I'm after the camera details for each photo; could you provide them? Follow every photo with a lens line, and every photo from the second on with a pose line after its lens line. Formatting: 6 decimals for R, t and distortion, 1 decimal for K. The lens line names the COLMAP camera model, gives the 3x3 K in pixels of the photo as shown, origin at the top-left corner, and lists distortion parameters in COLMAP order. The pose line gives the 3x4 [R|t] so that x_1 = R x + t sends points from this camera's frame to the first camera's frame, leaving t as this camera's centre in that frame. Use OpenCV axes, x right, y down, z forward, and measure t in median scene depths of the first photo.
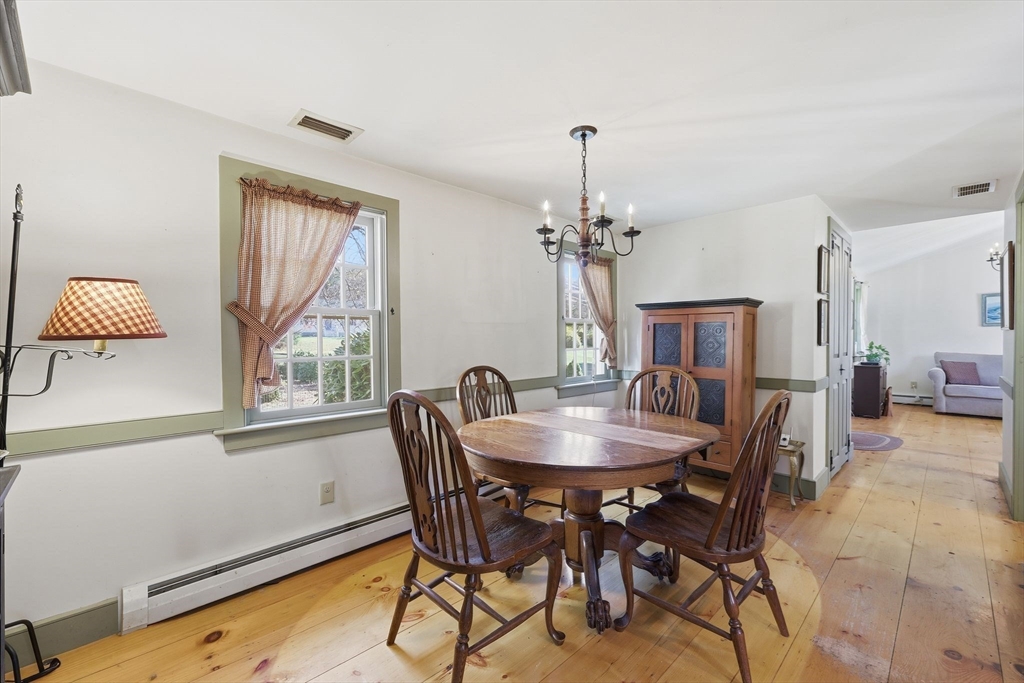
lens RADIAL K [[418.3, 0, 512.5], [0, 418.3, 340.4], [0, 0, 1]] dist [-0.001355, 0.000522]
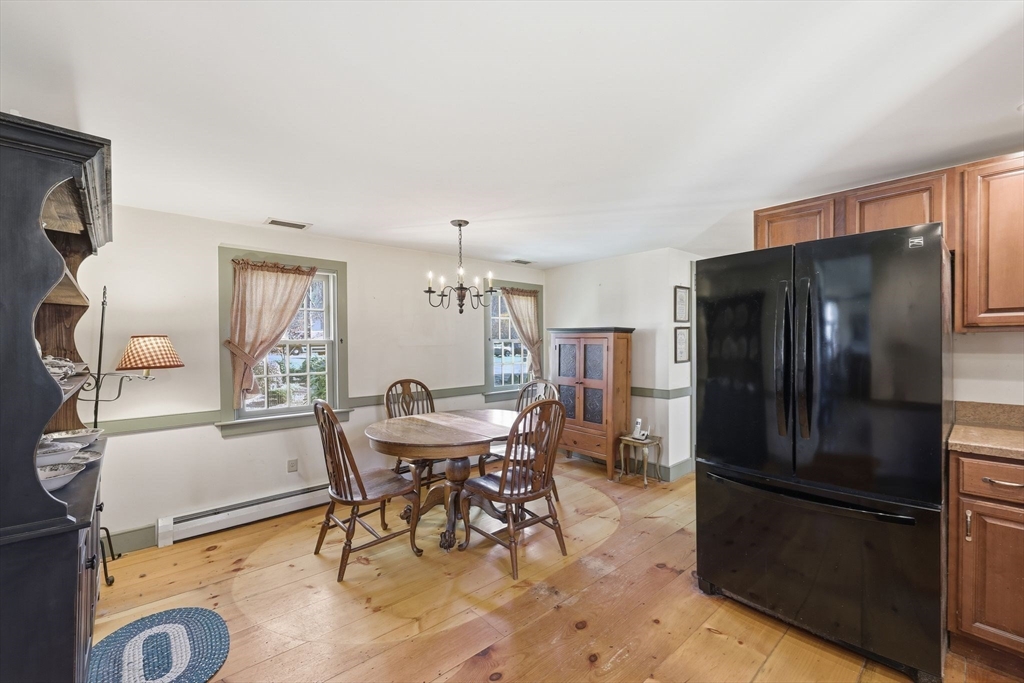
lens RADIAL K [[418.3, 0, 514.7], [0, 418.3, 340.8], [0, 0, 1]] dist [-0.001355, 0.000522]
pose [[0.999126, -0.001234, -0.041787, 0.418574], [0.001036, 0.999988, -0.004760, -0.072778], [0.041792, 0.004713, 0.999115, -0.456853]]
